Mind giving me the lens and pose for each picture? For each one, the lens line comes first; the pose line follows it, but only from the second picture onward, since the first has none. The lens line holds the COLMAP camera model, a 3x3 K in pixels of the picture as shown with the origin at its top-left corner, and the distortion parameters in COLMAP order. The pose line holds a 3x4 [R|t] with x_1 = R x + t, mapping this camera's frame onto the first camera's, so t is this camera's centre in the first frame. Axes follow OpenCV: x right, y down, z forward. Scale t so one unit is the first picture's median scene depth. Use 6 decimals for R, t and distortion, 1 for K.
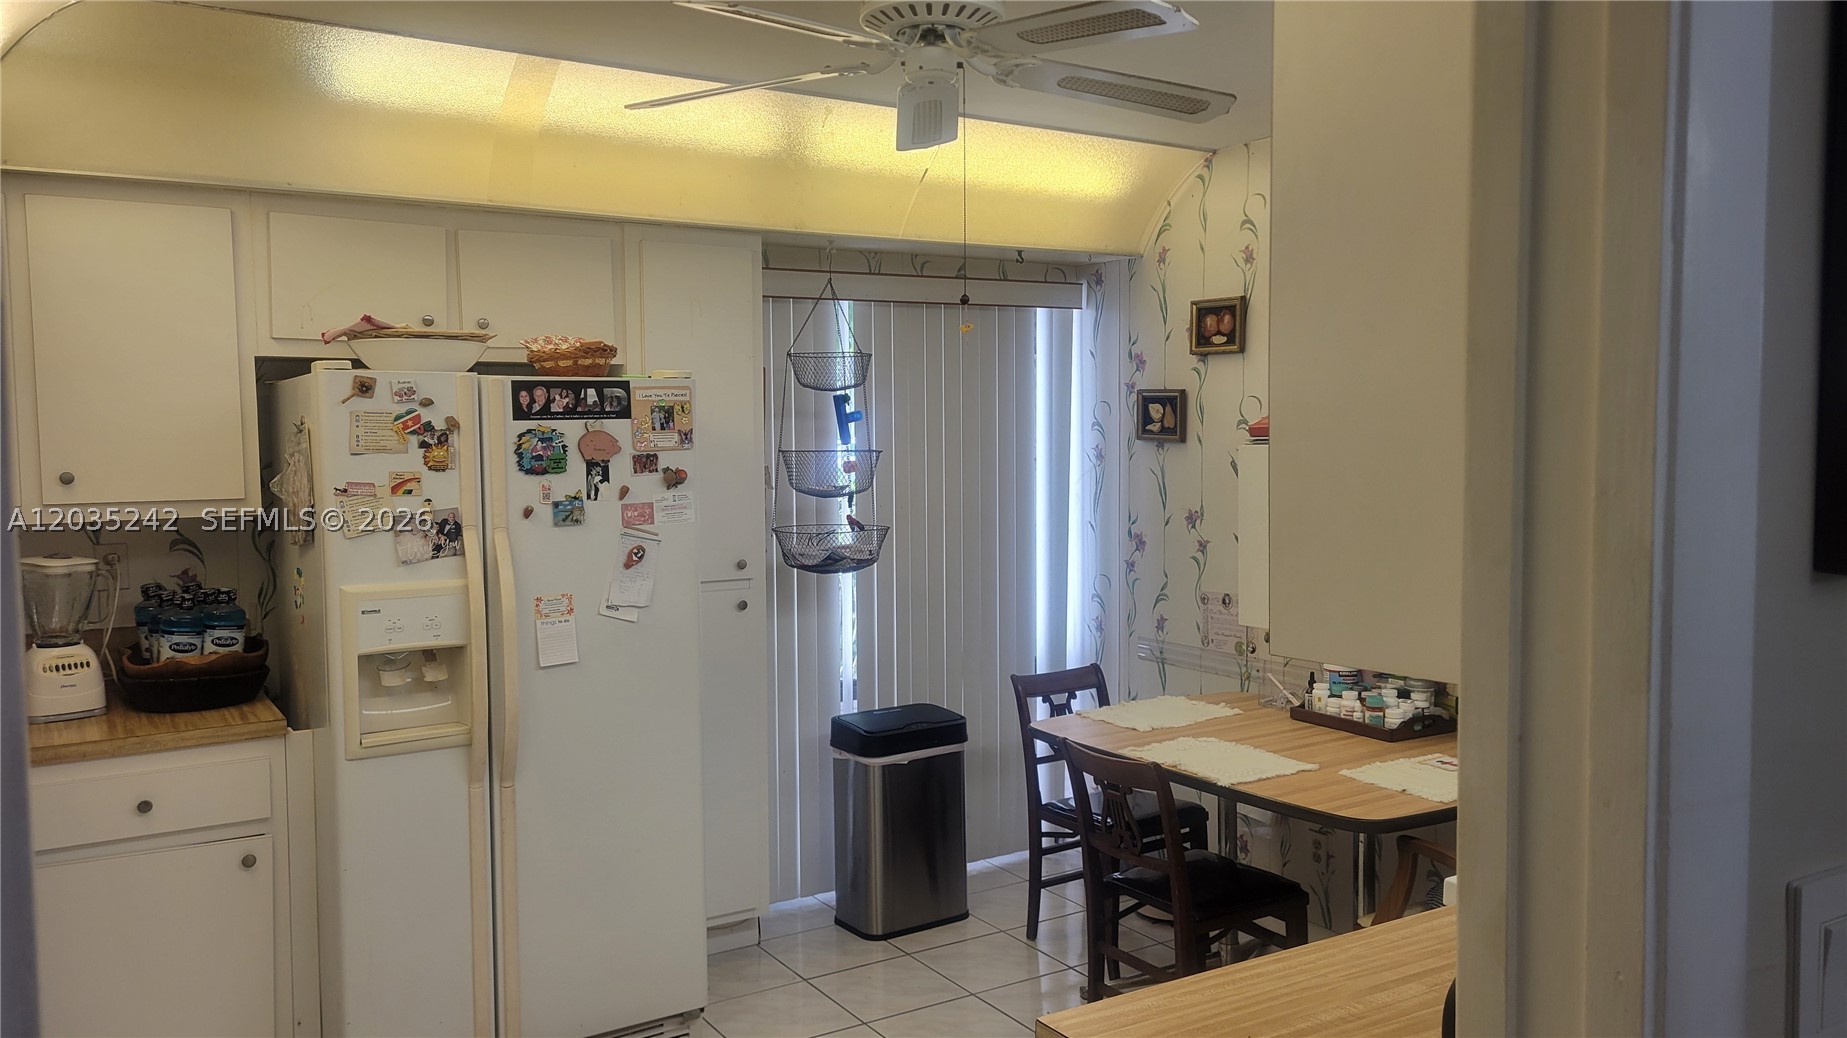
lens RADIAL K [[1396.8, 0, 932.3], [0, 1396.8, 517.6], [0, 0, 1]] dist [0.071019, -0.031467]
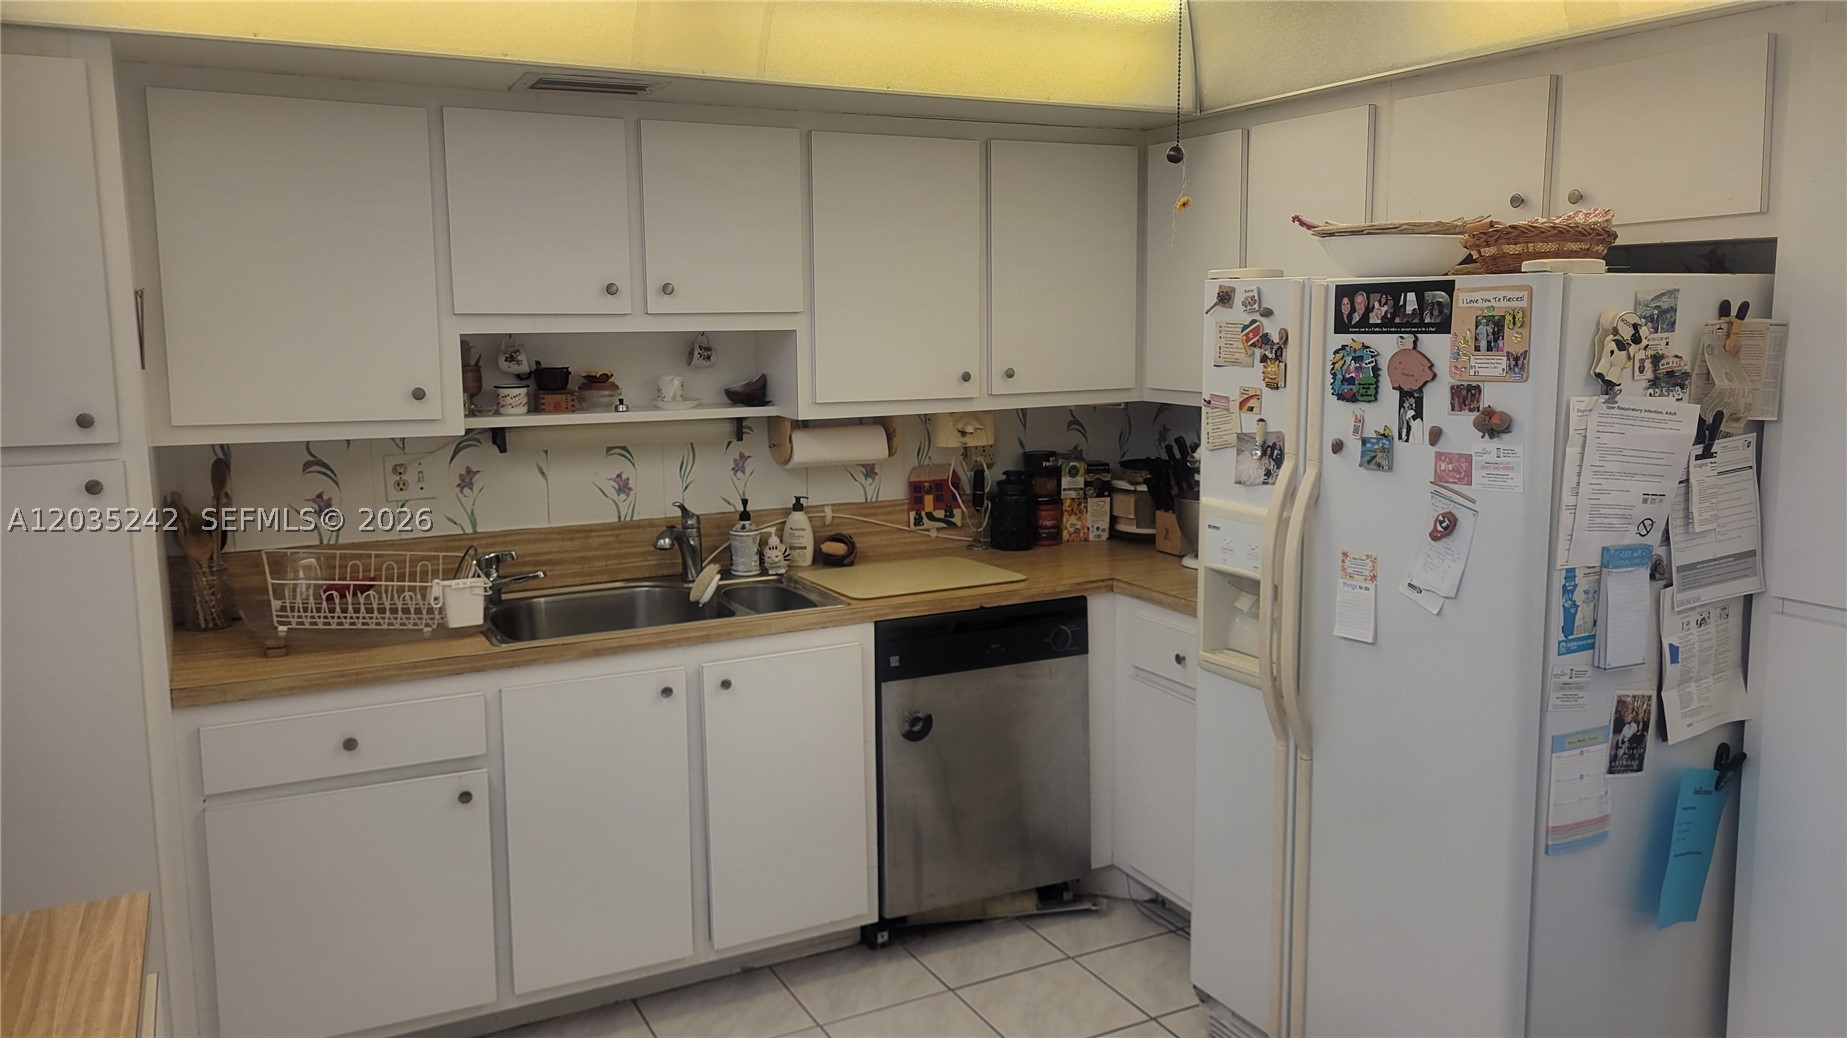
lens RADIAL K [[1396.8, 0, 932.8], [0, 1396.8, 511.7], [0, 0, 1]] dist [0.071019, -0.031467]
pose [[-0.080587, 0.156209, -0.984431, 0.538424], [-0.057280, 0.985285, 0.161034, -0.083758], [0.995100, 0.069366, -0.070453, 0.813437]]
